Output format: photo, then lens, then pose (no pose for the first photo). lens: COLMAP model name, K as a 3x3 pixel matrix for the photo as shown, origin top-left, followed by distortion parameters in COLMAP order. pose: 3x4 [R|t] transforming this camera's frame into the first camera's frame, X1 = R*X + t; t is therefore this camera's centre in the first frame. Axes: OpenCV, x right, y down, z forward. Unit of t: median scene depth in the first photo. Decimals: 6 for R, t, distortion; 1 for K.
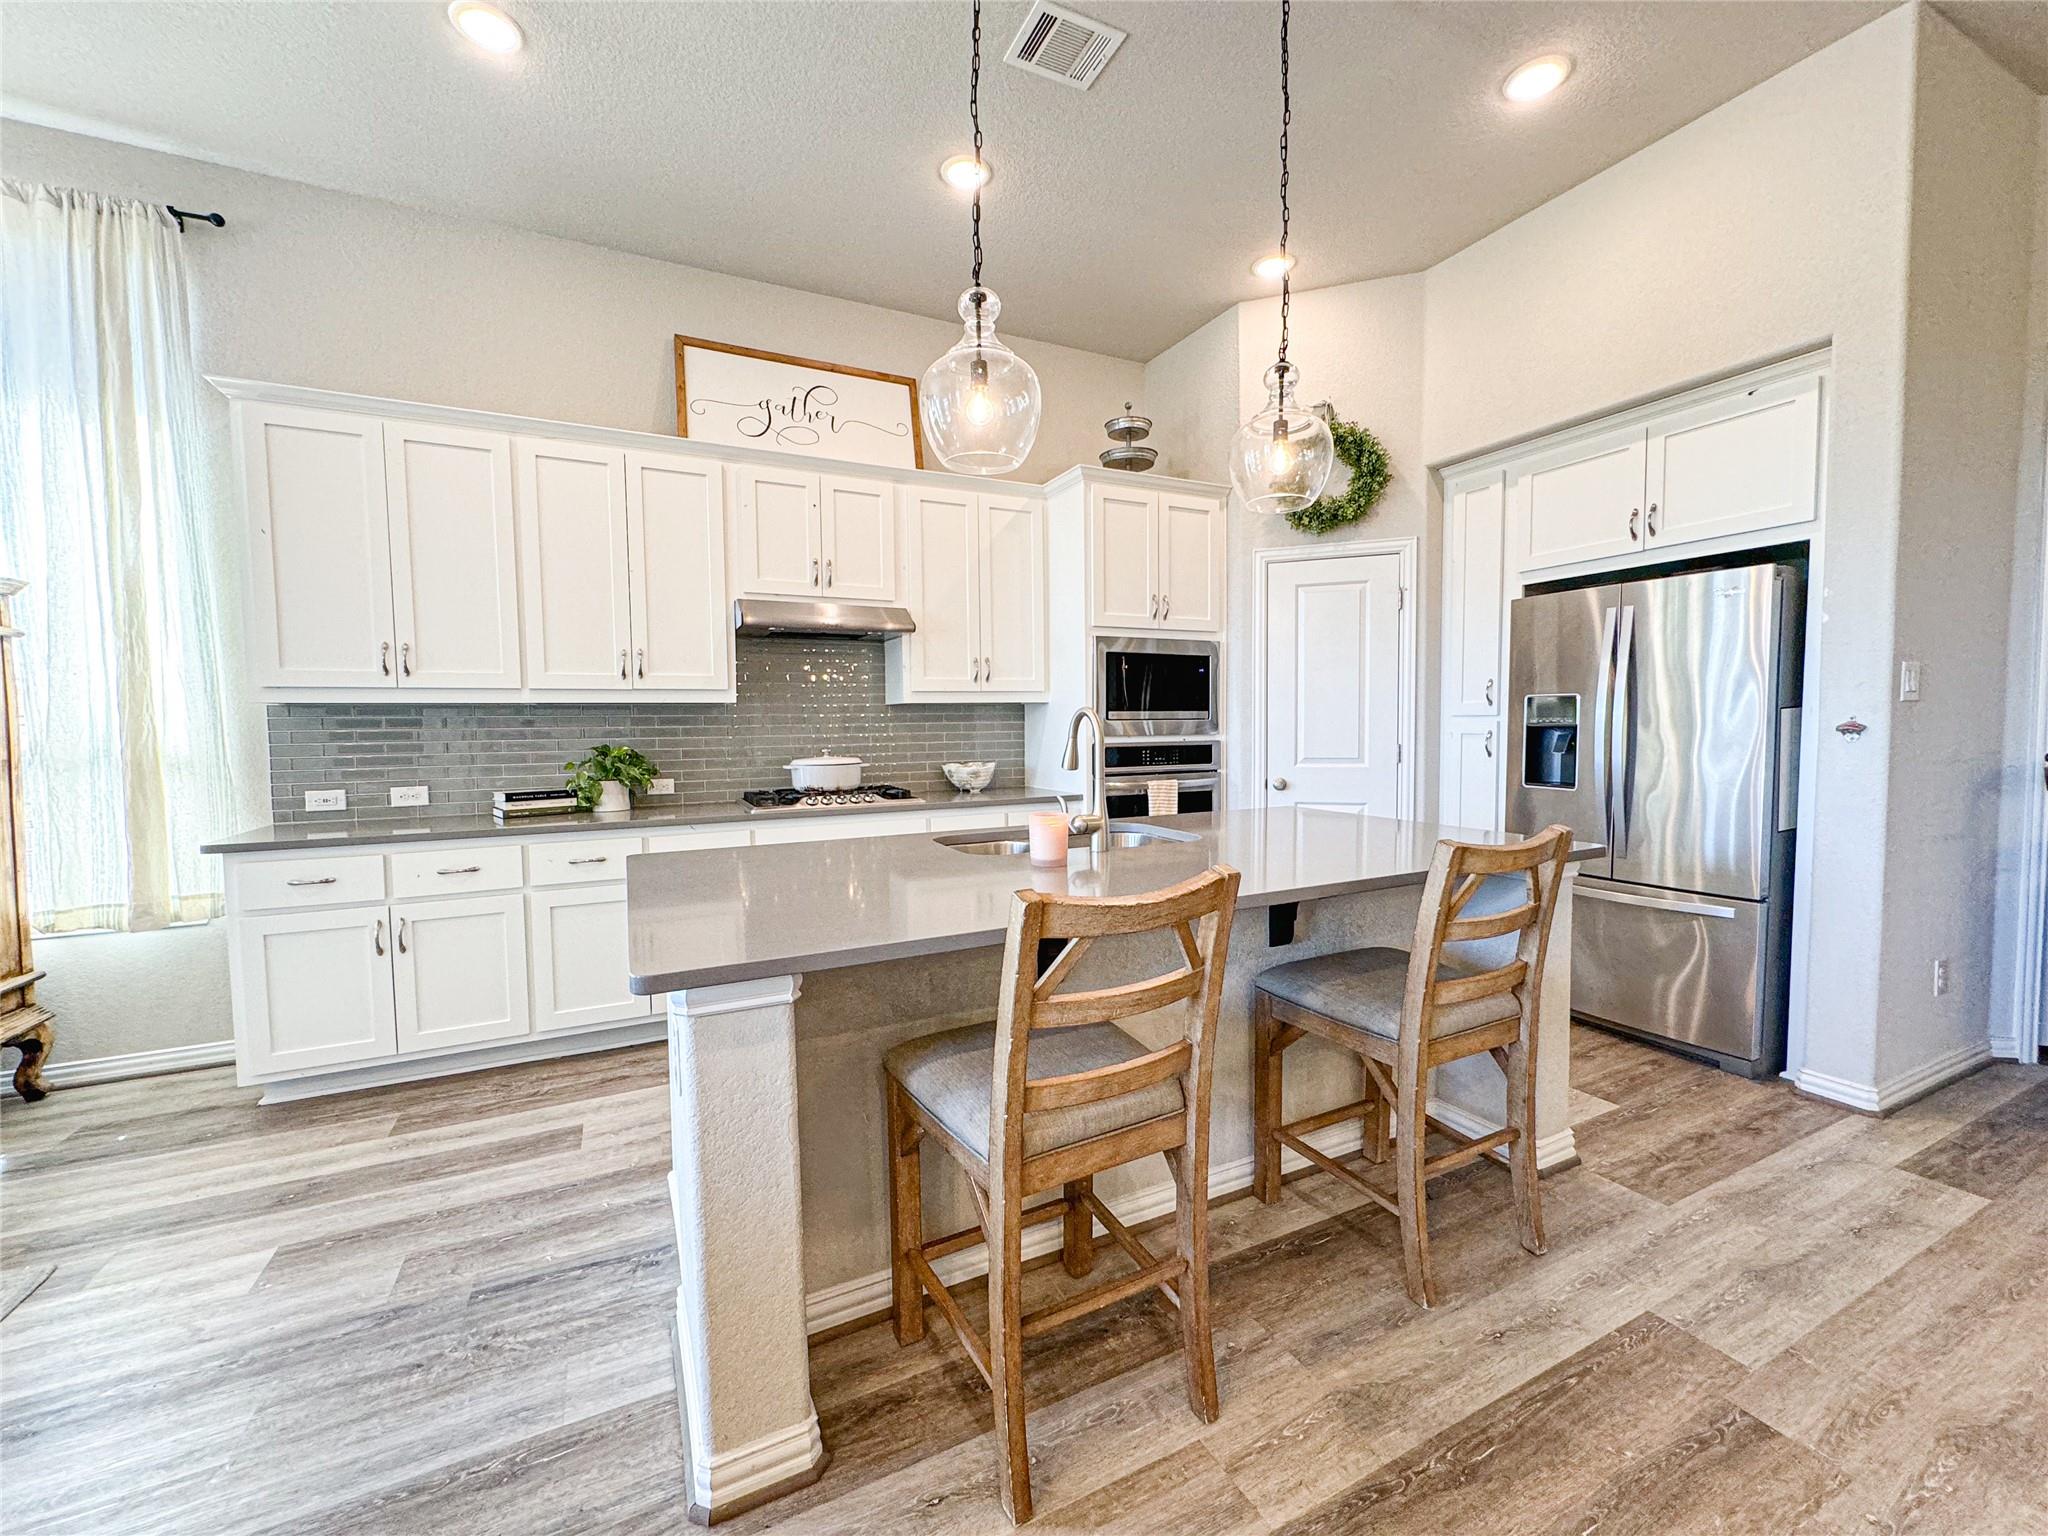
lens RADIAL K [[816.5, 0, 1022.5], [0, 816.5, 766.6], [0, 0, 1]] dist [-0.002650, 0.000456]
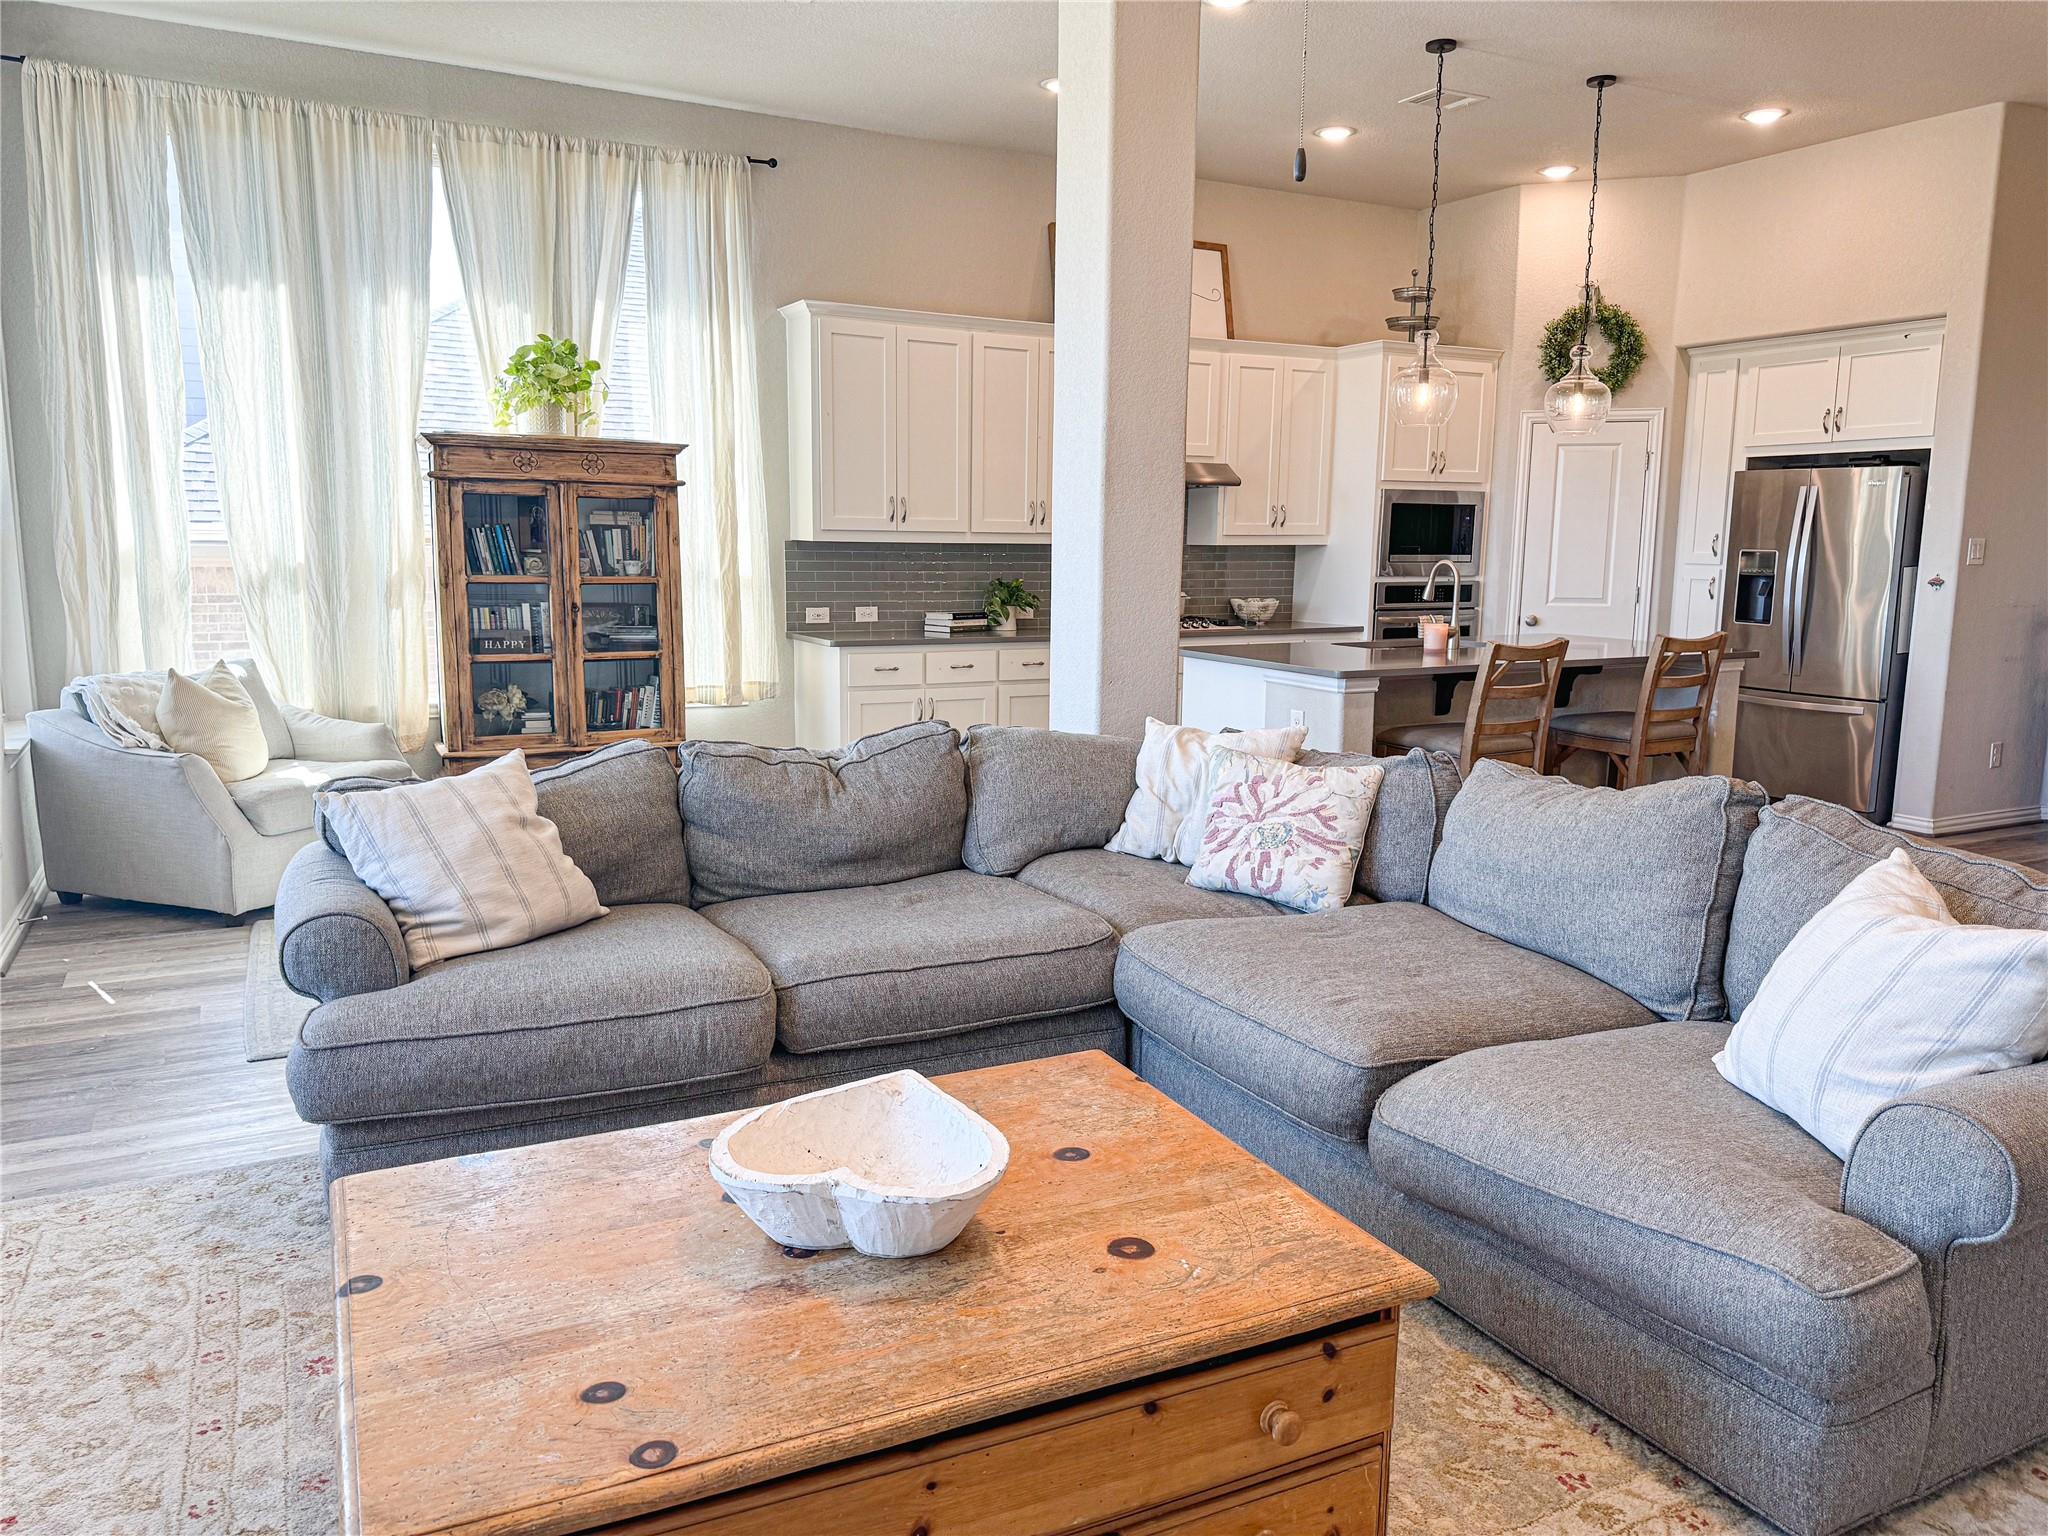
lens RADIAL K [[1464.0, 0, 1016.2], [0, 1464.0, 759.9], [0, 0, 1]] dist [0.101782, -0.164287]
pose [[0.998930, 0.015804, 0.043461, -0.537533], [-0.019914, 0.995201, 0.095805, 0.033962], [-0.041738, -0.096568, 0.994451, -1.145448]]
